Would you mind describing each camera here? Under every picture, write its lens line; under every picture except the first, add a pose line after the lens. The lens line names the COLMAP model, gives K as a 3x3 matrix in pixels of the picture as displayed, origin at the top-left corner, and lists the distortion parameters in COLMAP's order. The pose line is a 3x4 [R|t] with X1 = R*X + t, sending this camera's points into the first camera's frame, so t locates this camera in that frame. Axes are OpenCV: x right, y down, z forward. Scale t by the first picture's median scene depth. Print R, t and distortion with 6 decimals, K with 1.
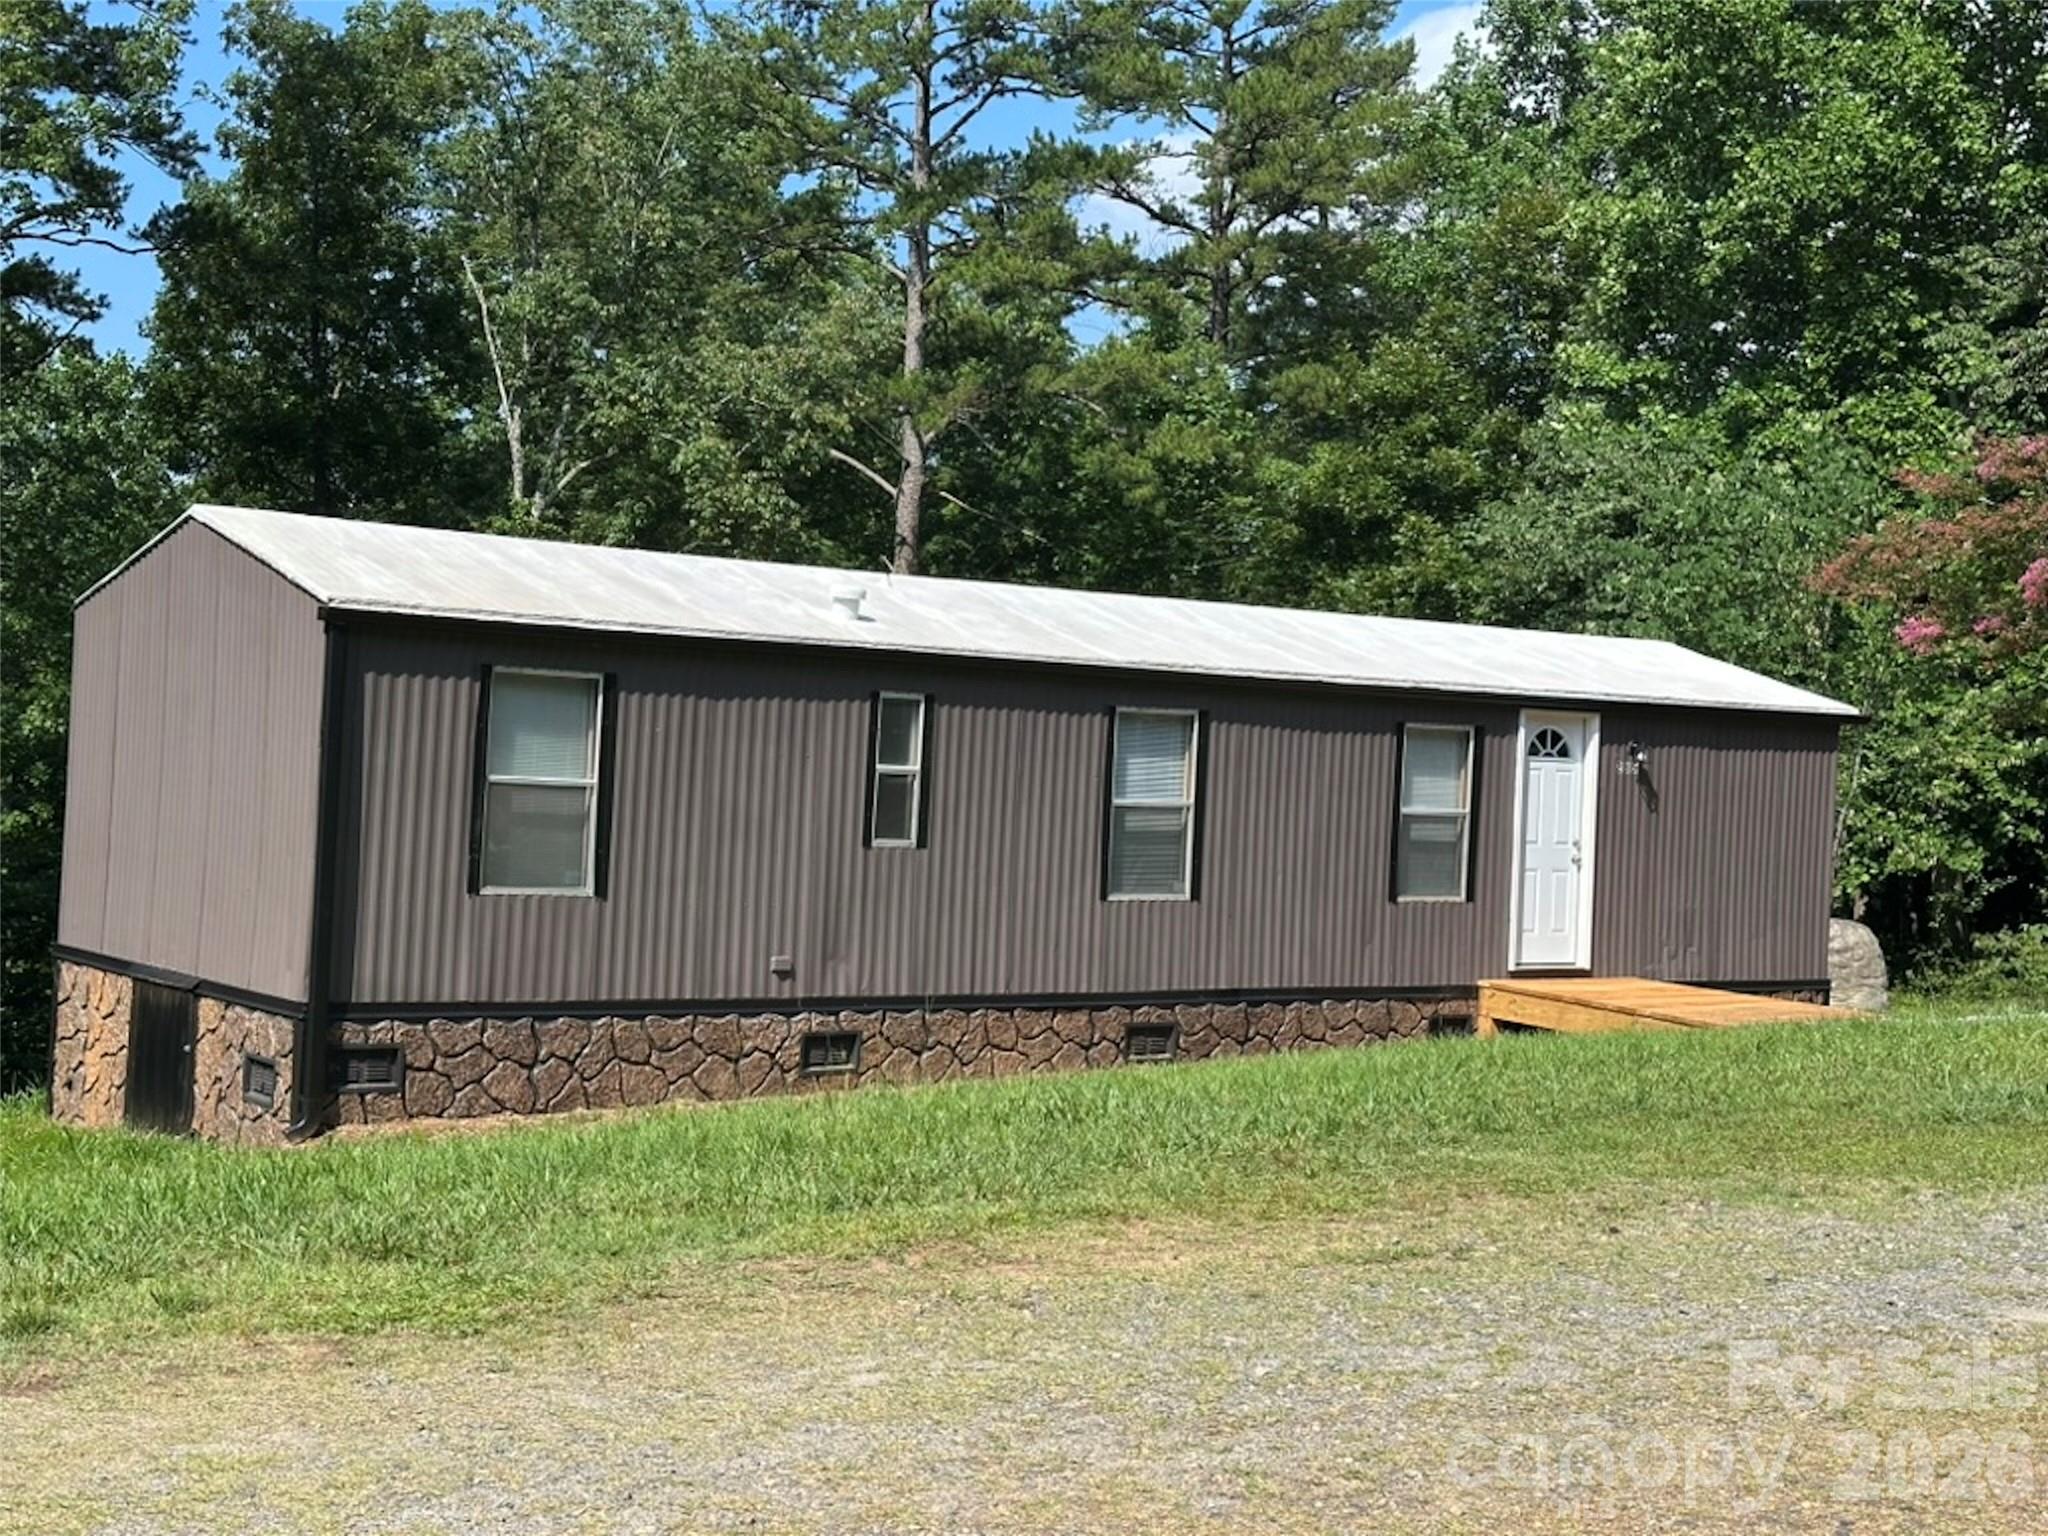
lens RADIAL K [[2784.6, 0, 1041.4], [0, 2784.6, 755.7], [0, 0, 1]] dist [0.140701, 0.000000]
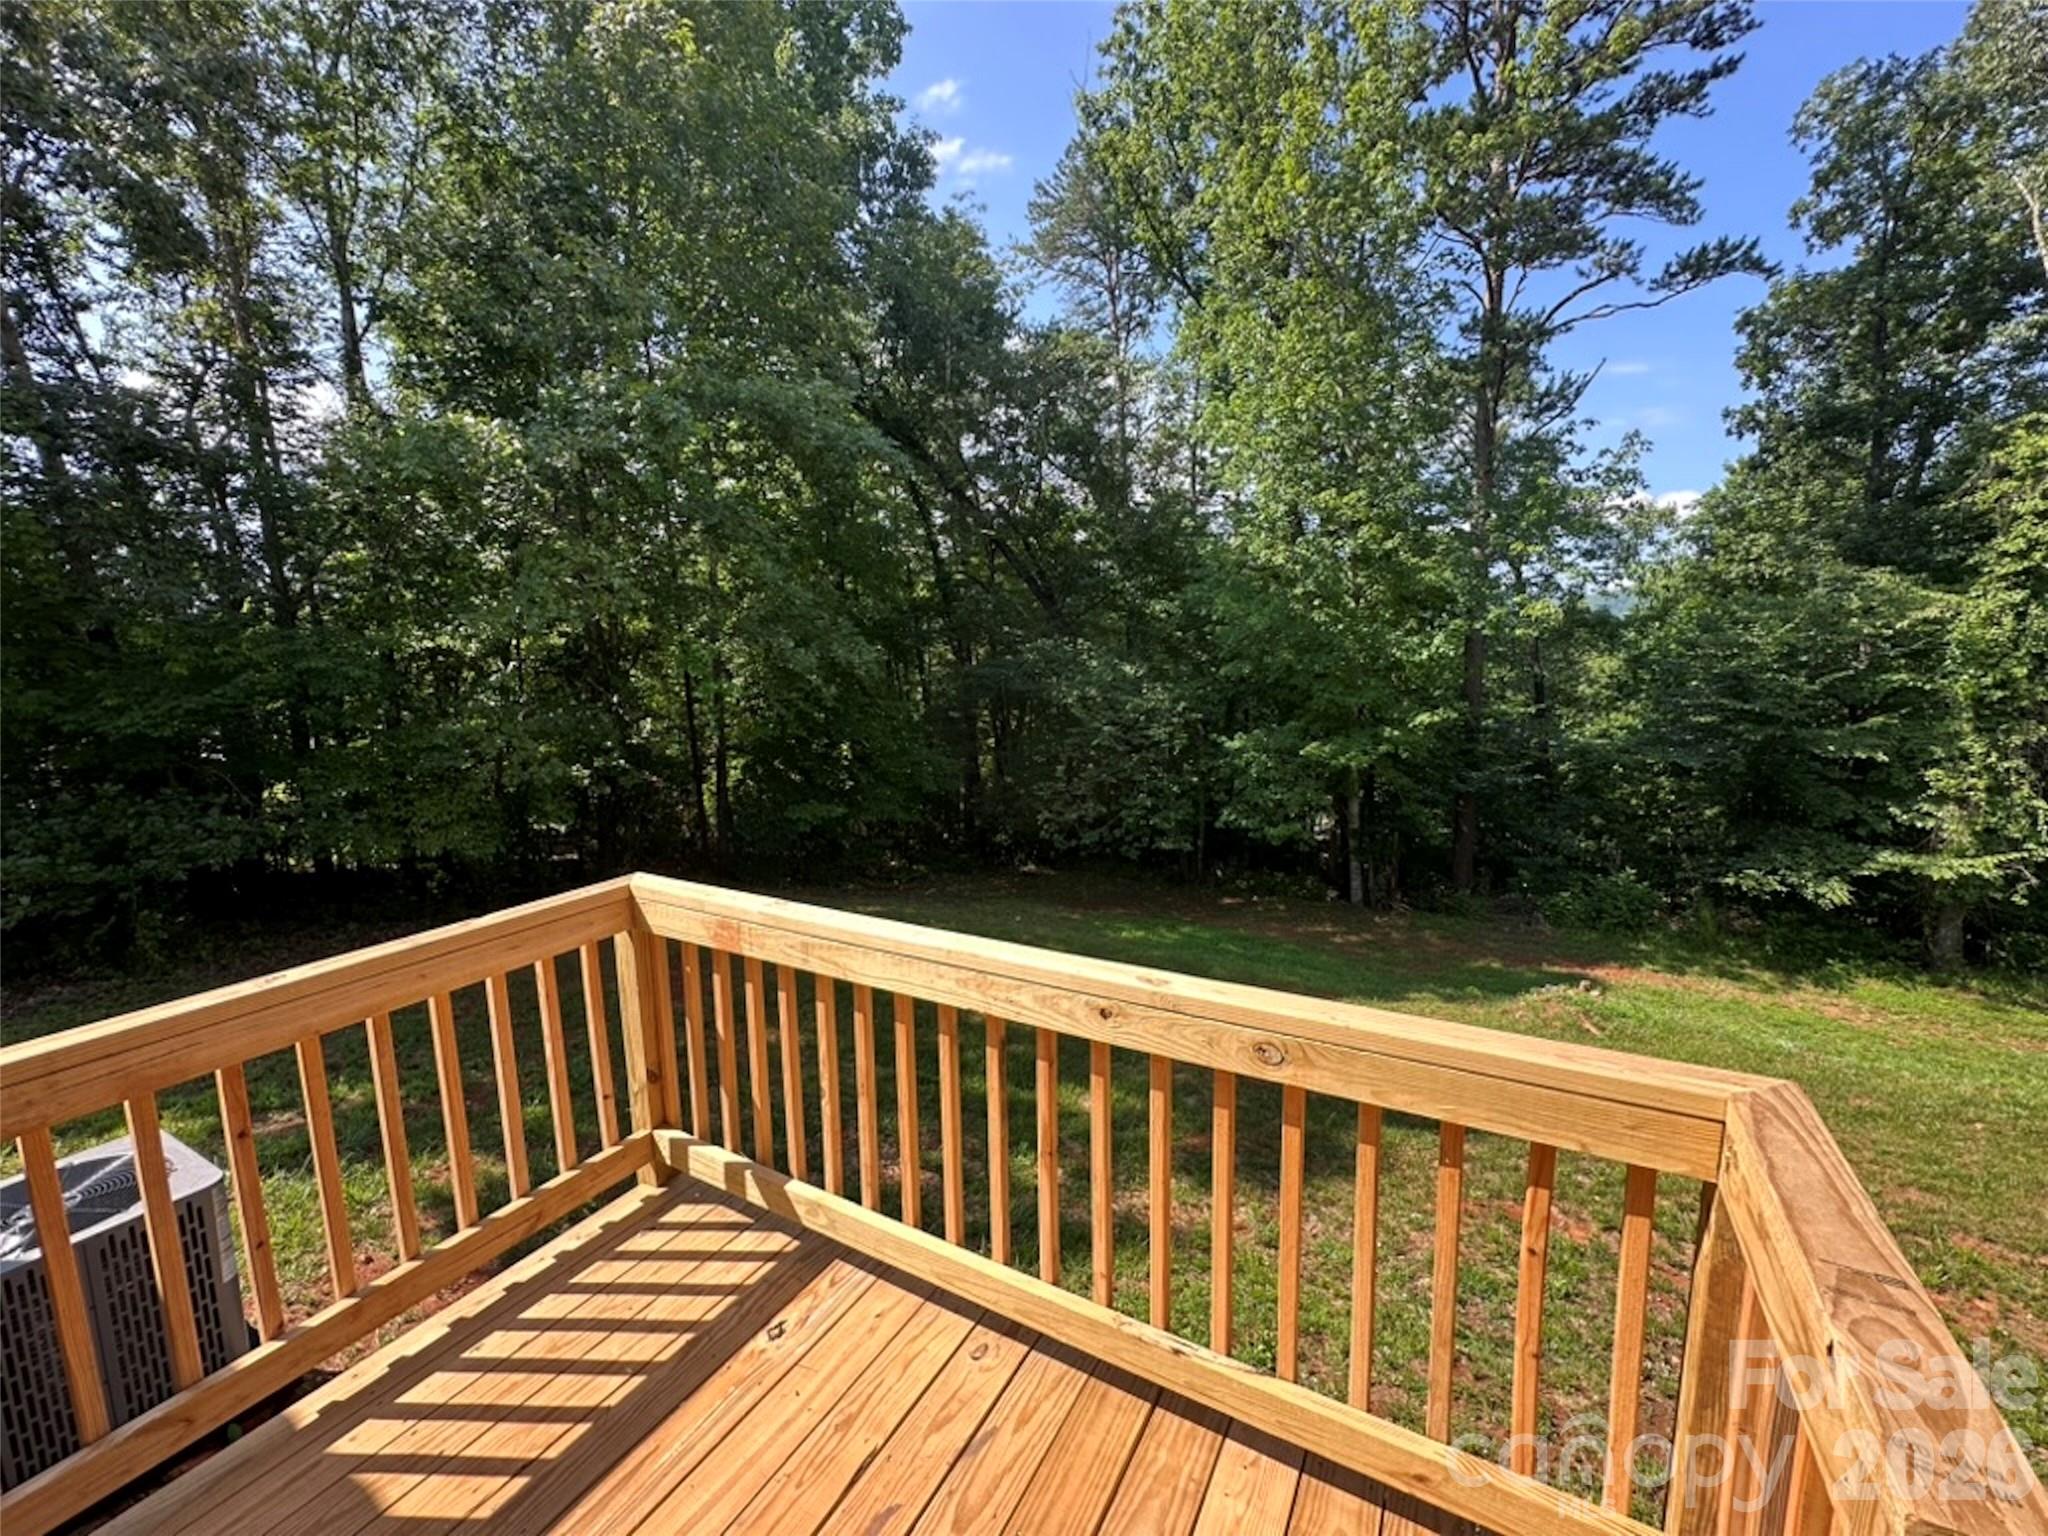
lens RADIAL K [[812.6, 0, 1019.8], [0, 812.6, 765.0], [0, 0, 1]] dist [-0.007457, 0.001311]
pose [[0.382821, 0.072661, -0.920961, -0.118639], [0.041481, 0.994545, 0.095709, -0.003491], [0.922891, -0.074842, 0.377719, 1.123393]]
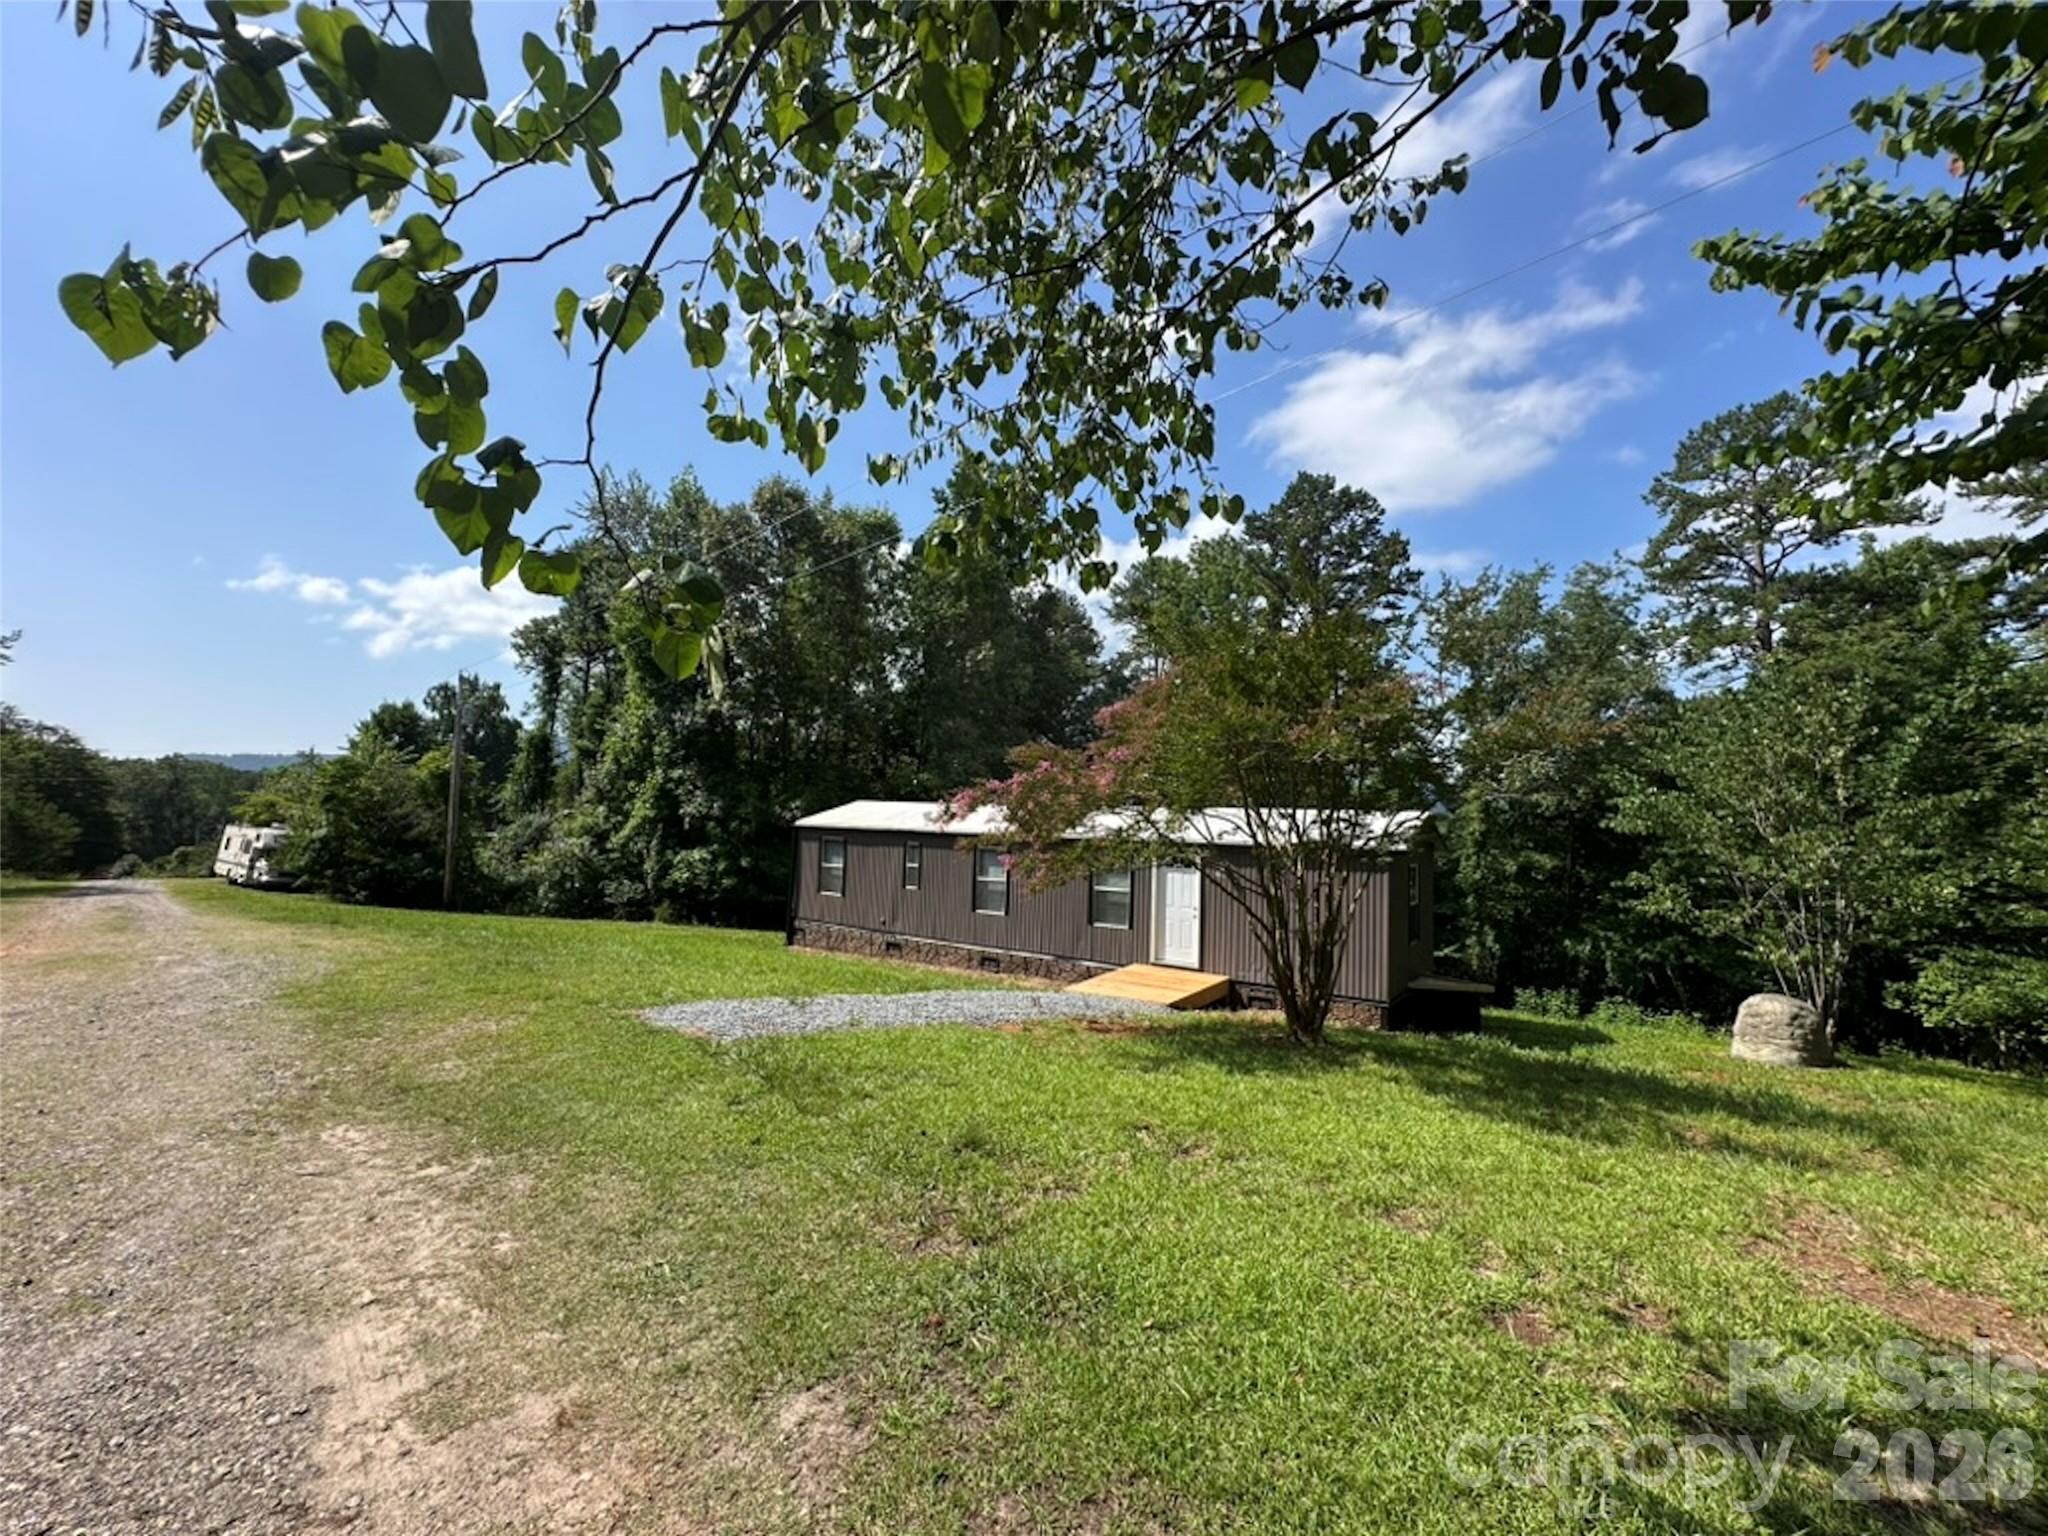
lens RADIAL K [[812.6, 0, 1030.7], [0, 812.6, 773.5], [0, 0, 1]] dist [-0.007457, 0.001311]
pose [[0.312232, -0.092243, -0.945517, 0.841231], [-0.019953, 0.994419, -0.103603, -0.007035], [0.949796, 0.051214, 0.308649, 0.748170]]
